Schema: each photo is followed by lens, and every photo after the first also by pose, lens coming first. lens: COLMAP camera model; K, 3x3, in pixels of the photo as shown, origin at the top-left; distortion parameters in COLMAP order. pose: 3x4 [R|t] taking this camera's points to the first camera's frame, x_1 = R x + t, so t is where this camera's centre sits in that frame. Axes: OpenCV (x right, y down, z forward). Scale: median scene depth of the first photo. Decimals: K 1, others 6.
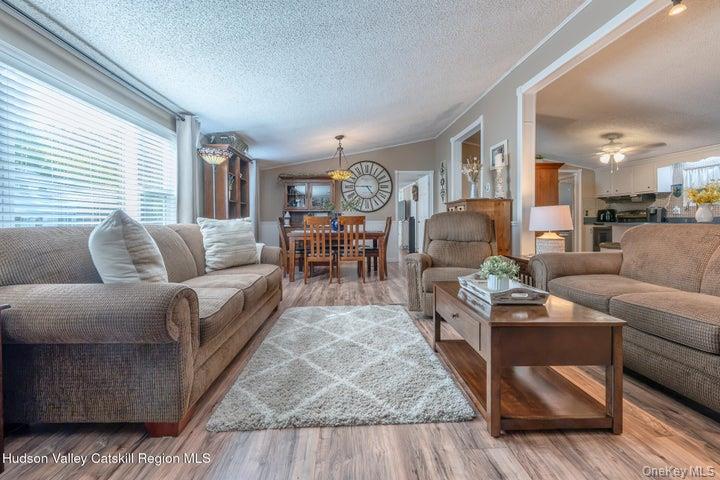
lens RADIAL K [[299.7, 0, 359.3], [0, 299.7, 221.9], [0, 0, 1]] dist [0.003427, 0.000197]
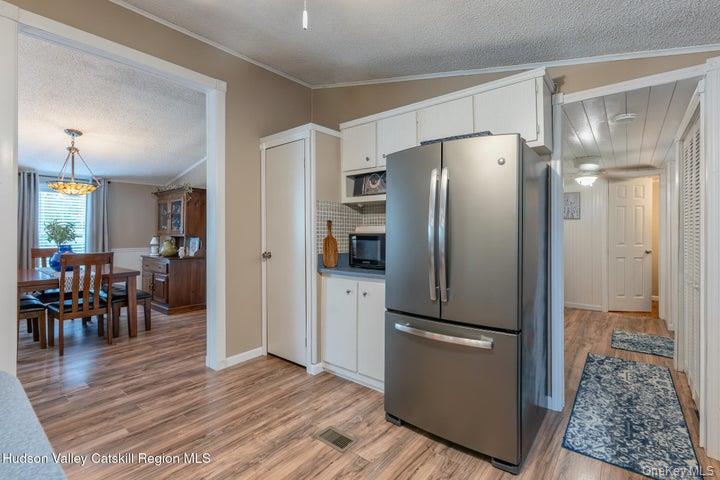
lens RADIAL K [[324.2, 0, 383.2], [0, 324.2, 233.3], [0, 0, 1]] dist [0.000081, -0.000322]
pose [[0.767807, 0.002914, -0.640675, 0.853245], [-0.001569, 0.999995, 0.002668, -0.052376], [0.640679, -0.001044, 0.767808, 0.793181]]
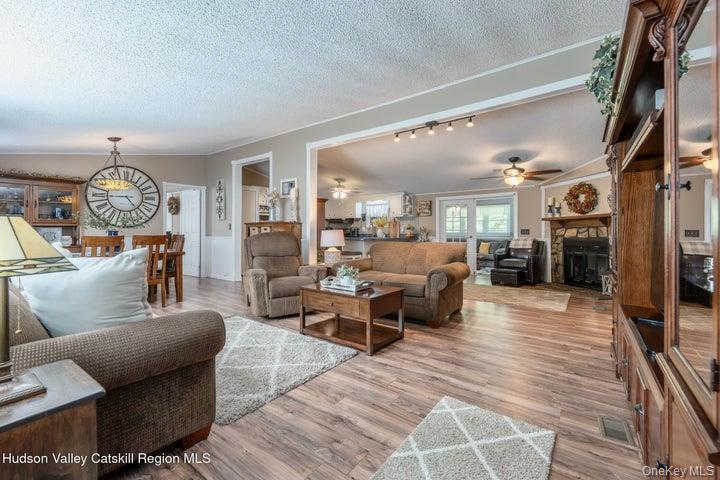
lens RADIAL K [[307.5, 0, 356.9], [0, 307.5, 229.7], [0, 0, 1]] dist [0.001600, -0.000280]
pose [[0.641517, 0.007451, 0.767073, -0.255062], [0.000131, 0.999952, -0.009822, -0.020457], [-0.767109, 0.006402, 0.641485, -0.050583]]
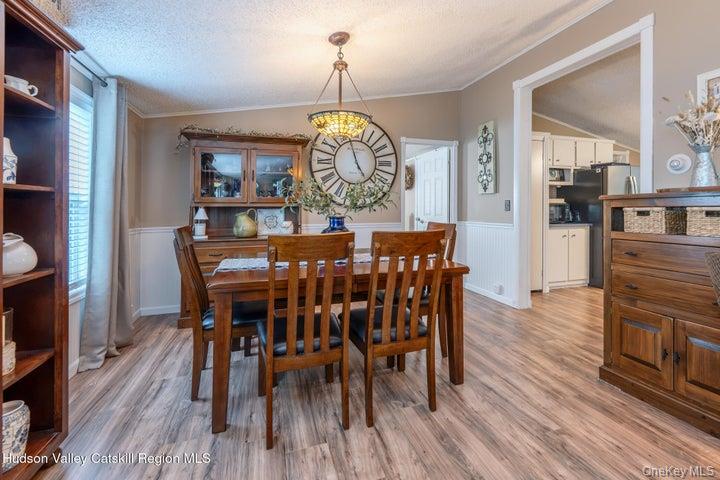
lens RADIAL K [[318.9, 0, 365.2], [0, 318.9, 214.1], [0, 0, 1]] dist [0.000961, -0.000118]
pose [[0.965179, -0.003492, 0.261569, -0.132994], [0.000097, 0.999916, 0.012989, -0.033496], [-0.261592, -0.012511, 0.965097, 0.486947]]
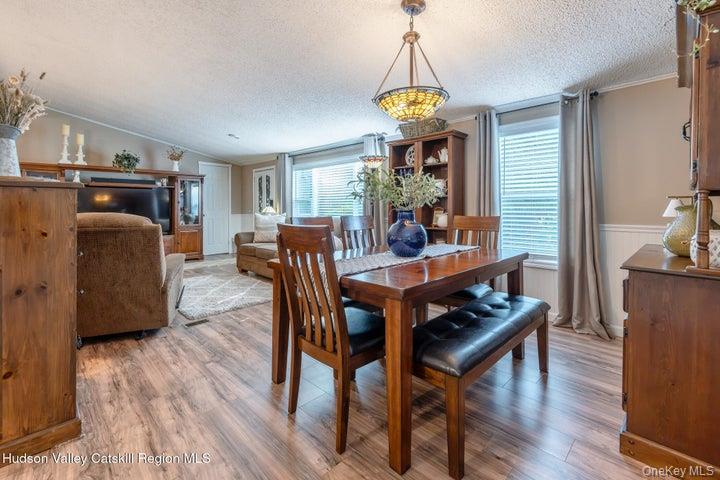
lens RADIAL K [[316.7, 0, 351.6], [0, 316.7, 211.8], [0, 0, 1]] dist [0.002300, 0.000166]
pose [[-0.756067, 0.012497, -0.654375, 0.227789], [0.001608, 0.999850, 0.017236, -0.030158], [0.654493, 0.011979, -0.755973, 1.122988]]
